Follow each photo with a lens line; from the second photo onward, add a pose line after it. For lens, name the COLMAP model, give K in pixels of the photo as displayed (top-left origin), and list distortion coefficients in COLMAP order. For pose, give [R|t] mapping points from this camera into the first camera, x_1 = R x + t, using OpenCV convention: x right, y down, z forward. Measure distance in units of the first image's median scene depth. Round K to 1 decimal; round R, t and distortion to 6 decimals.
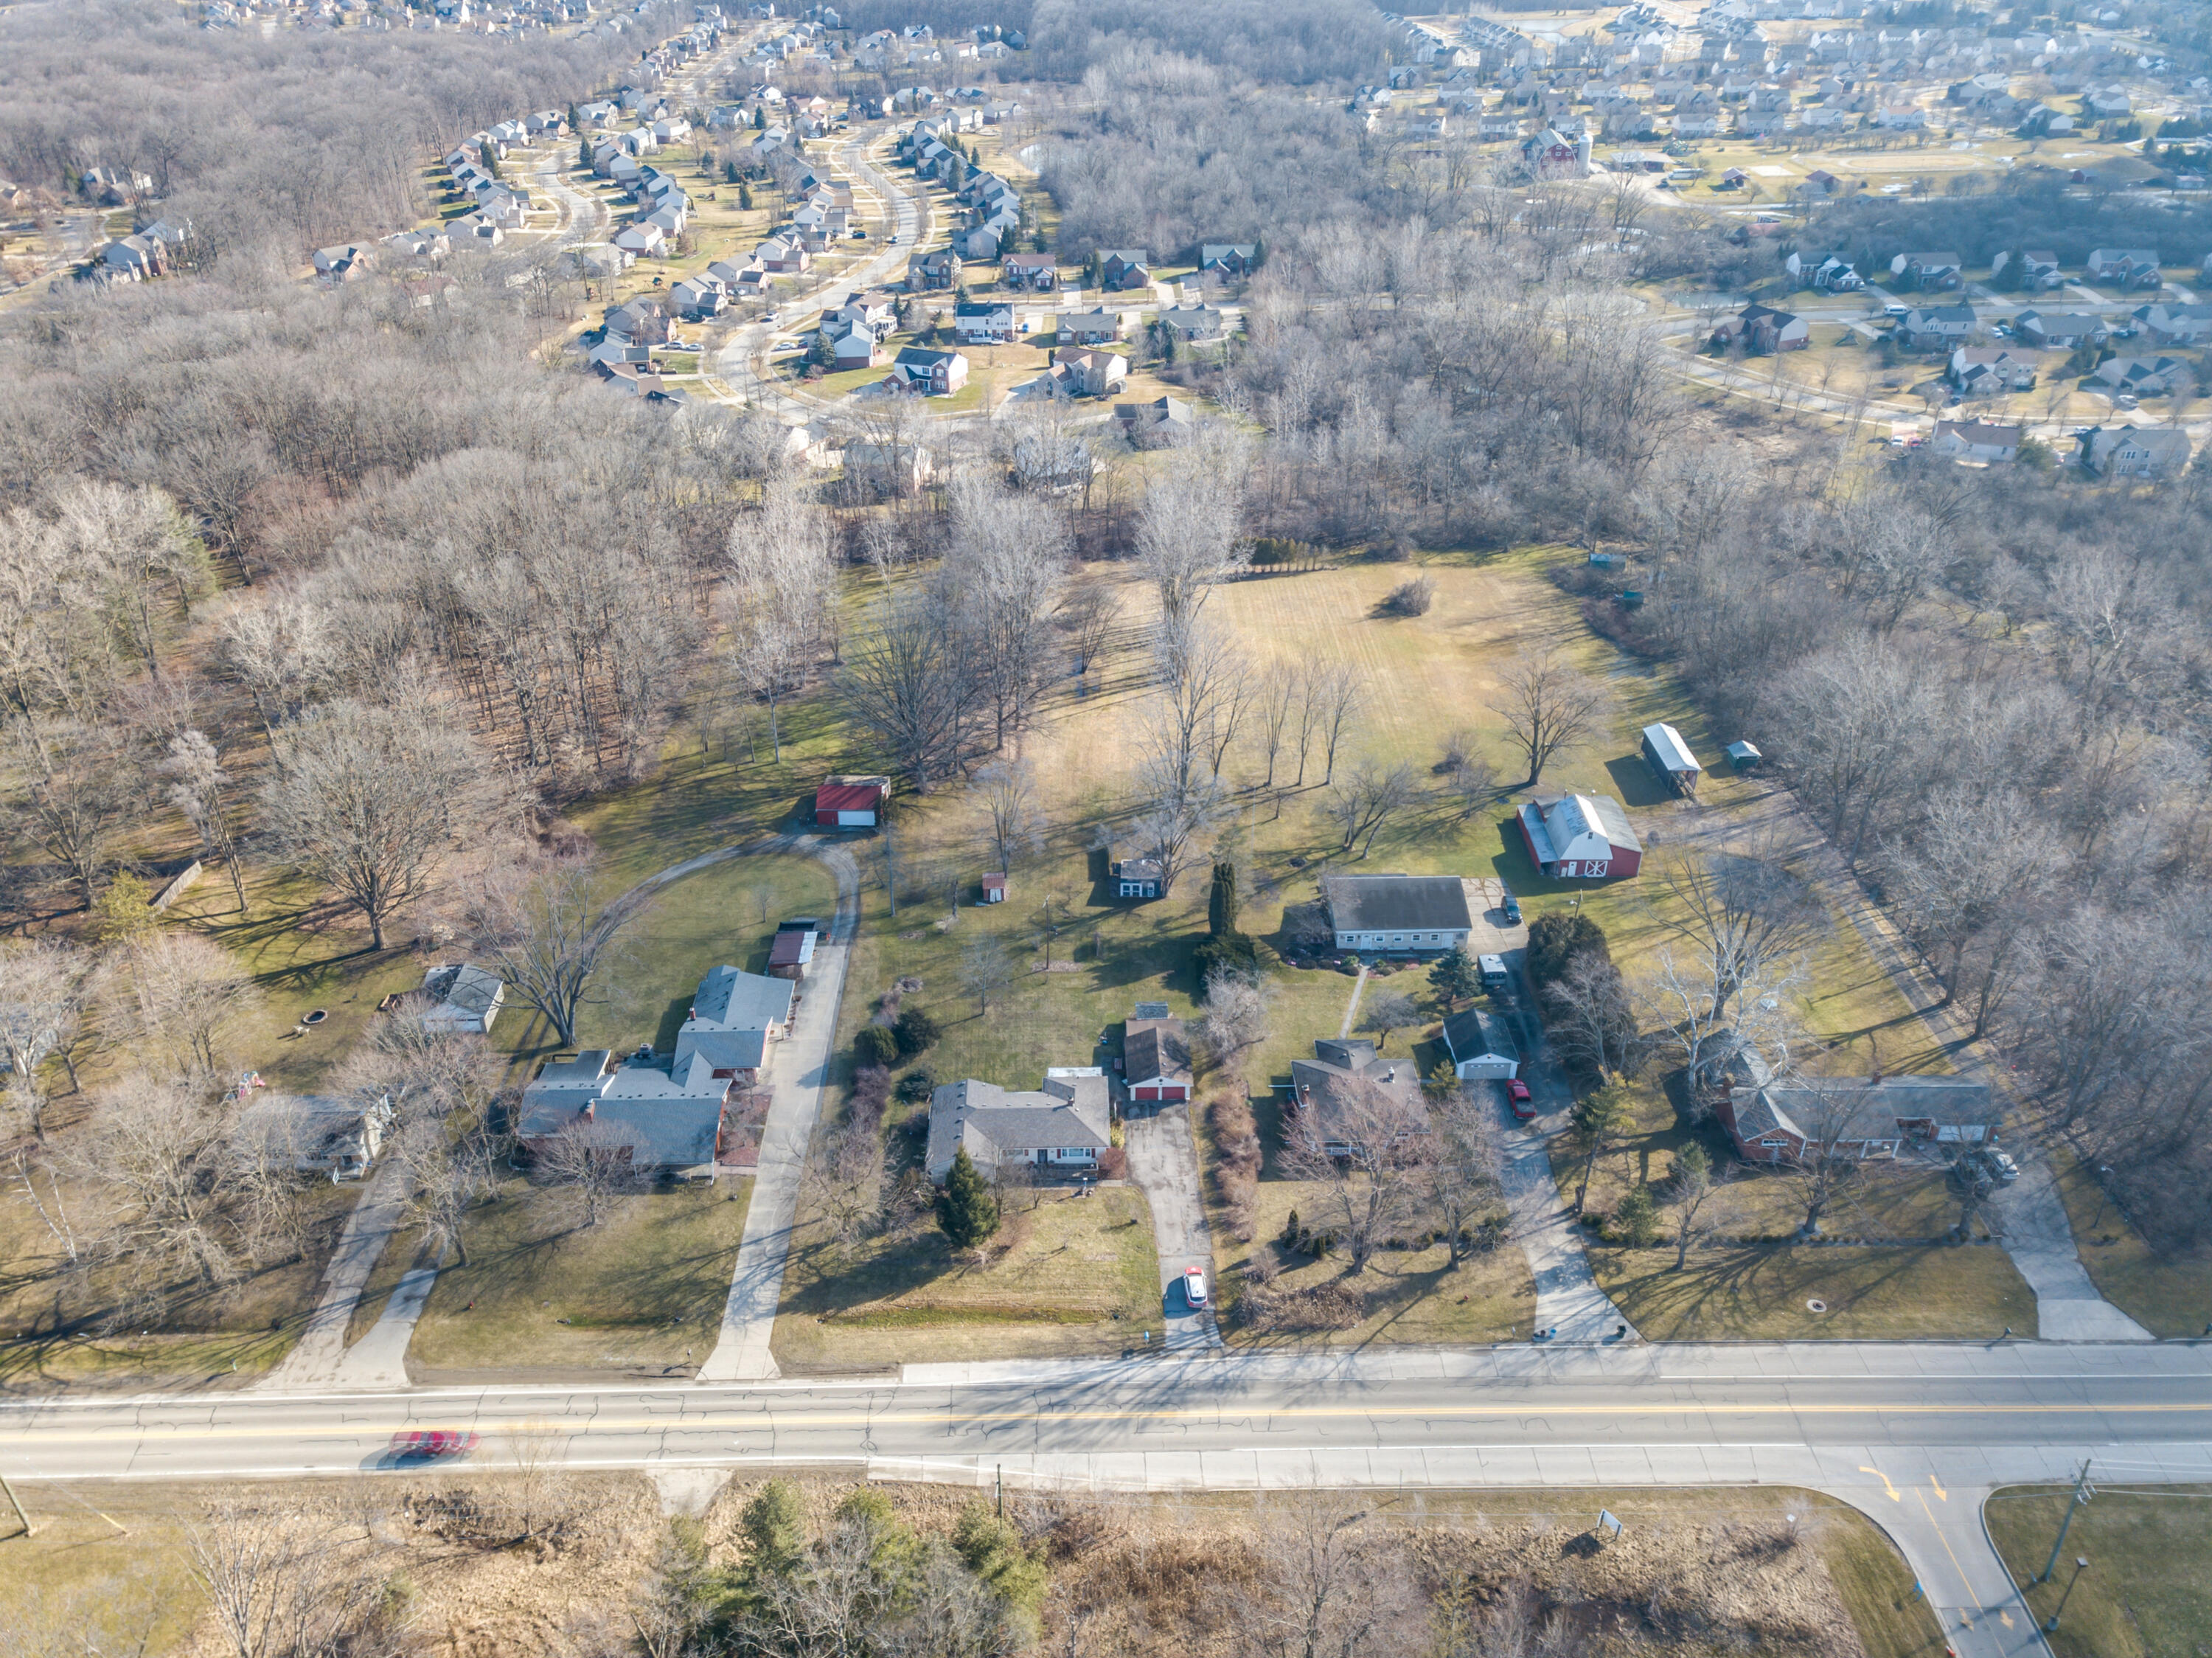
lens RADIAL K [[1652.2, 0, 1106.0], [0, 1652.2, 829.0], [0, 0, 1]] dist [0.014601, 0.002416]
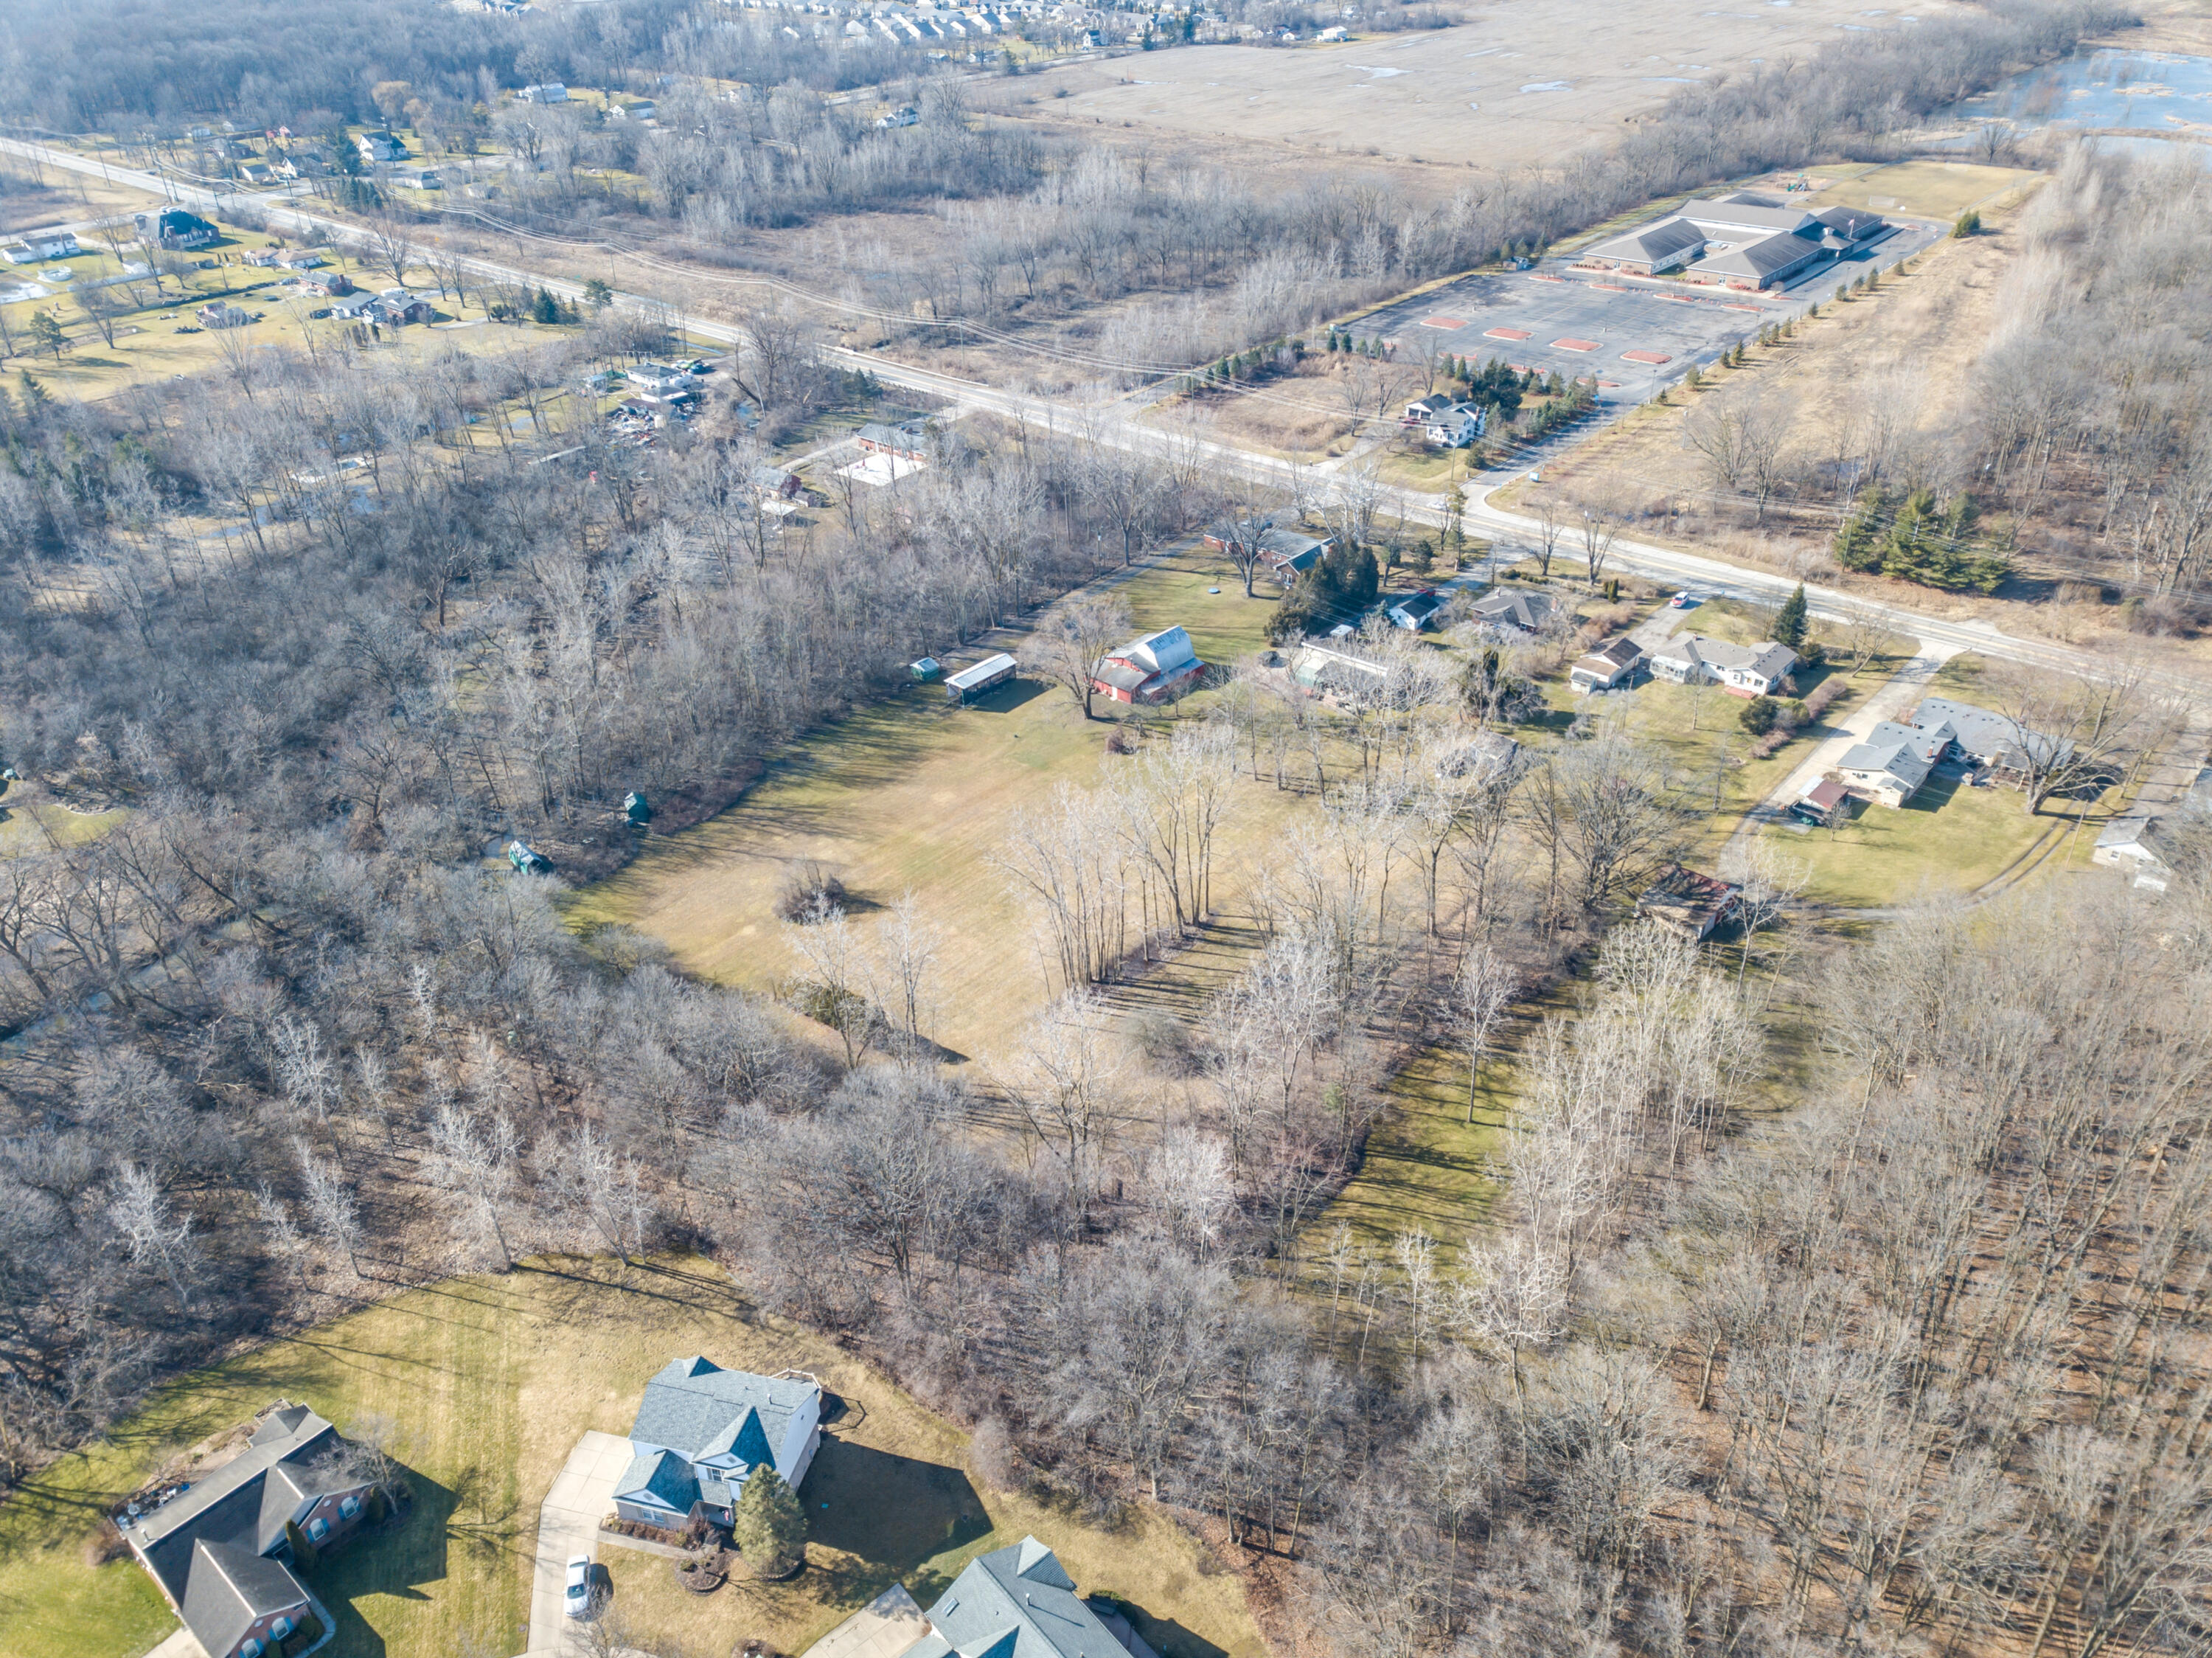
lens RADIAL K [[1652.2, 0, 1106.0], [0, 1652.2, 829.0], [0, 0, 1]] dist [0.014601, 0.002416]
pose [[-0.737827, -0.323116, 0.592628, -0.509158], [0.385774, 0.518597, 0.763044, -0.977434], [-0.553887, 0.791614, -0.257985, 1.575486]]
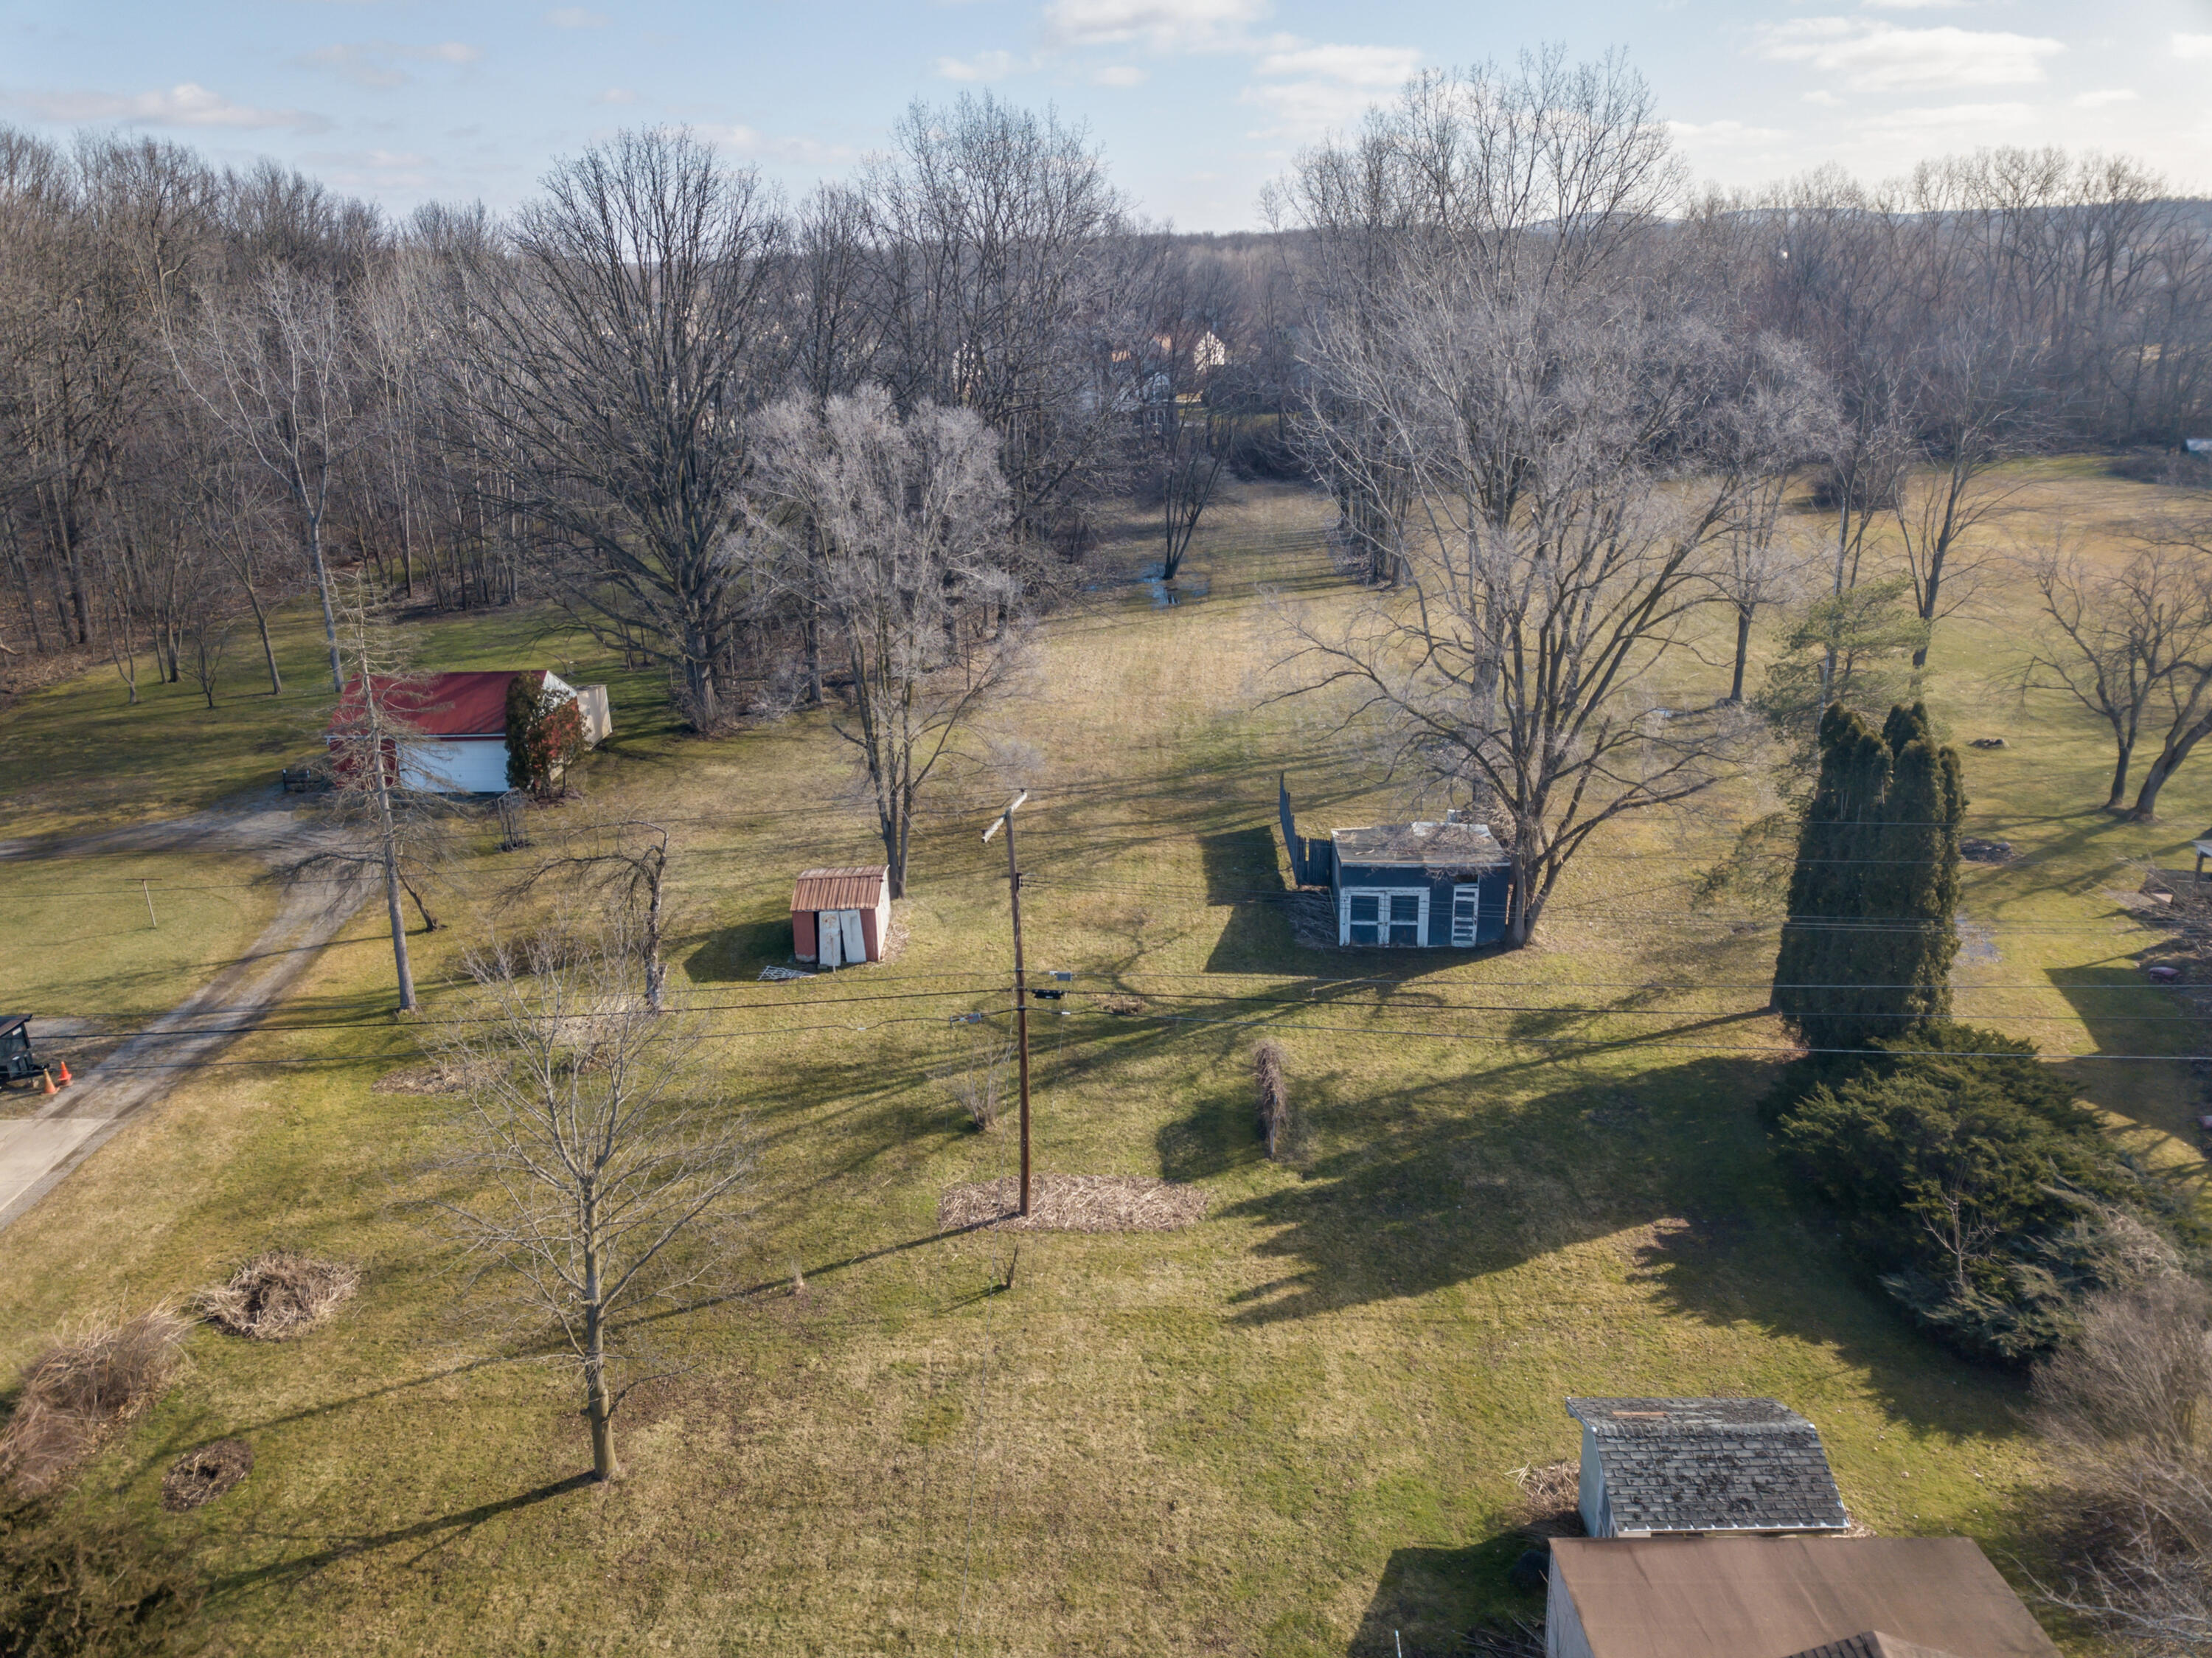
lens RADIAL K [[1622.7, 0, 1106.0], [0, 1622.7, 829.0], [0, 0, 1]] dist [0.010569, 0.002729]
pose [[0.998605, -0.019786, -0.048954, -0.015420], [0.008323, 0.974530, -0.224101, 0.082765], [0.052141, 0.223381, 0.973336, 0.795658]]
